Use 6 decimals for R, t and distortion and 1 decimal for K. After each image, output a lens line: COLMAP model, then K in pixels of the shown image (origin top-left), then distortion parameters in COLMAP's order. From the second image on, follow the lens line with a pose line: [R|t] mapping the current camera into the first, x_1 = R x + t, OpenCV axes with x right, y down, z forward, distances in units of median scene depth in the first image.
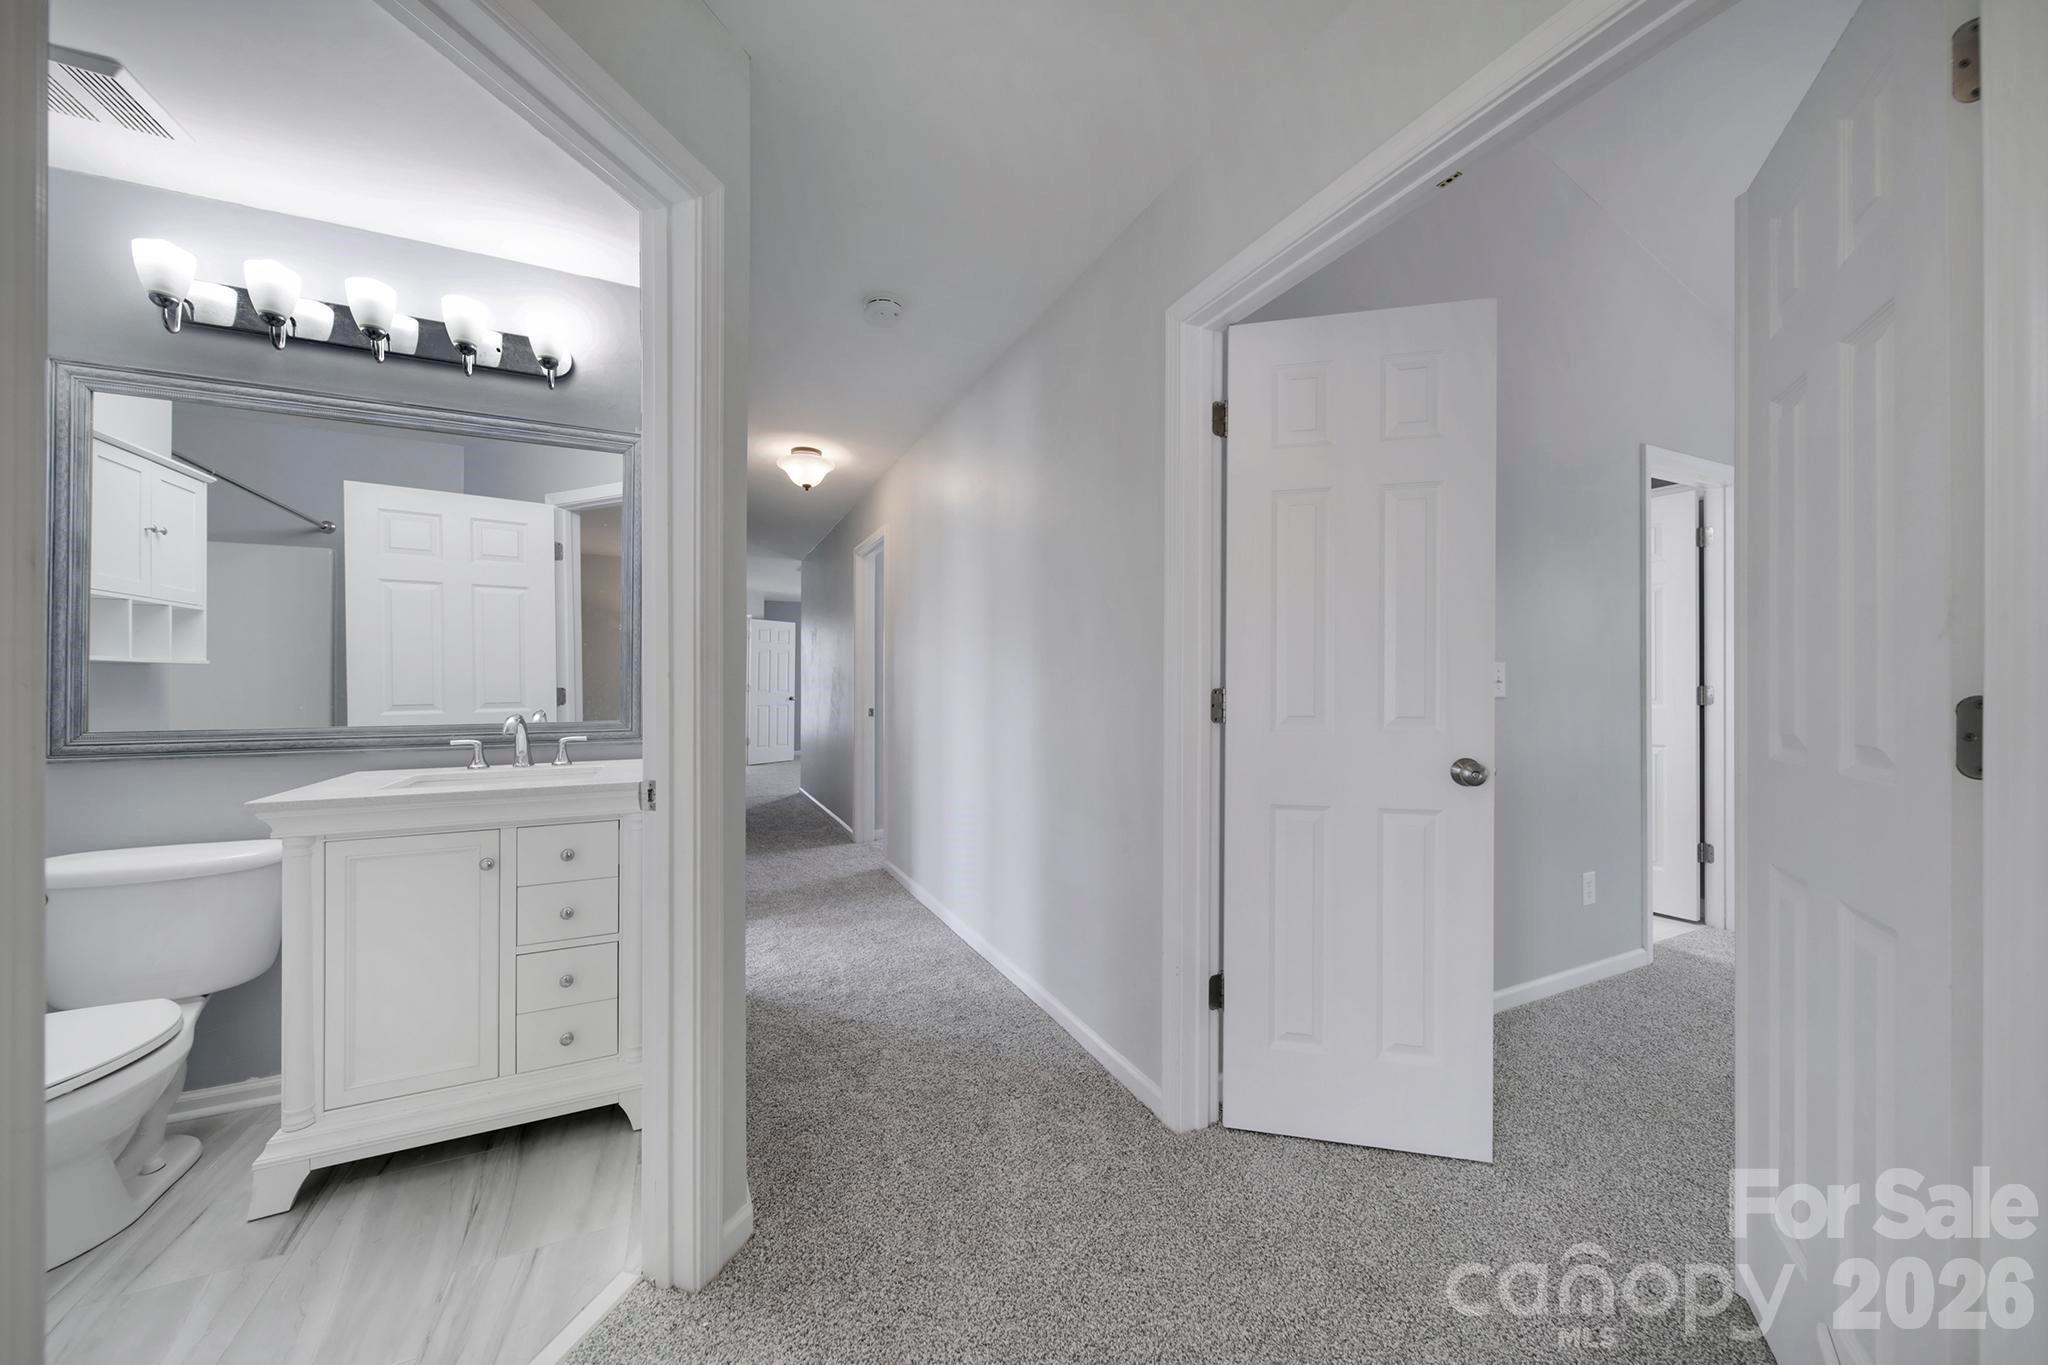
lens RADIAL K [[726.8, 0, 1030.1], [0, 726.8, 678.0], [0, 0, 1]] dist [-0.001043, -0.000532]
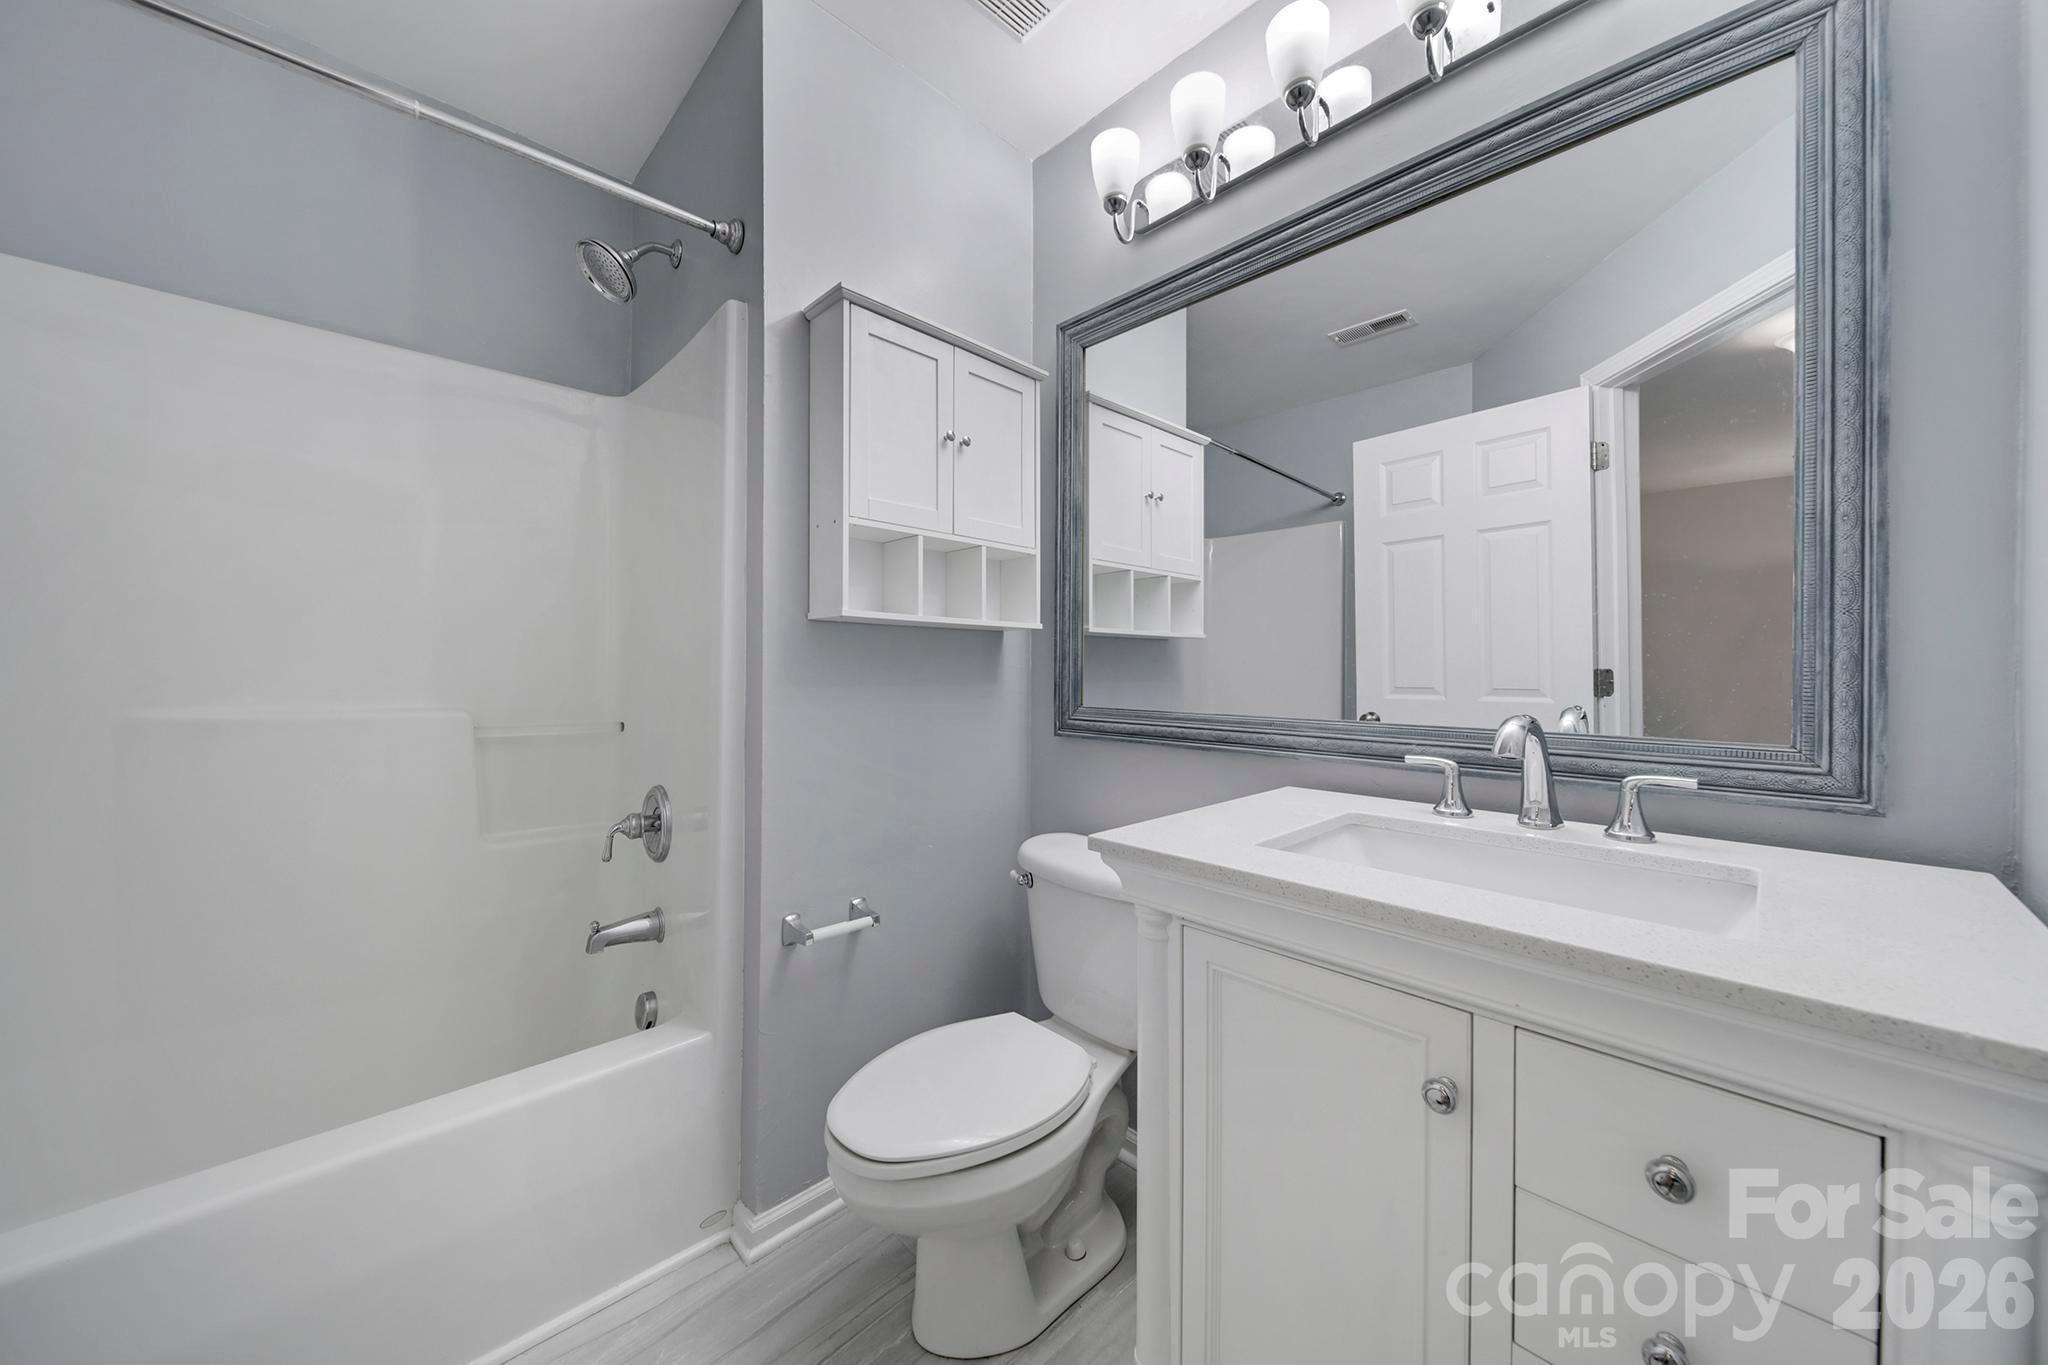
lens RADIAL K [[726.8, 0, 1026.5], [0, 726.8, 669.2], [0, 0, 1]] dist [-0.001043, -0.000532]
pose [[0.330861, 0.003560, -0.943673, -0.364539], [0.002125, 0.999988, 0.004517, 0.018153], [0.943677, -0.003500, 0.330849, 0.532508]]
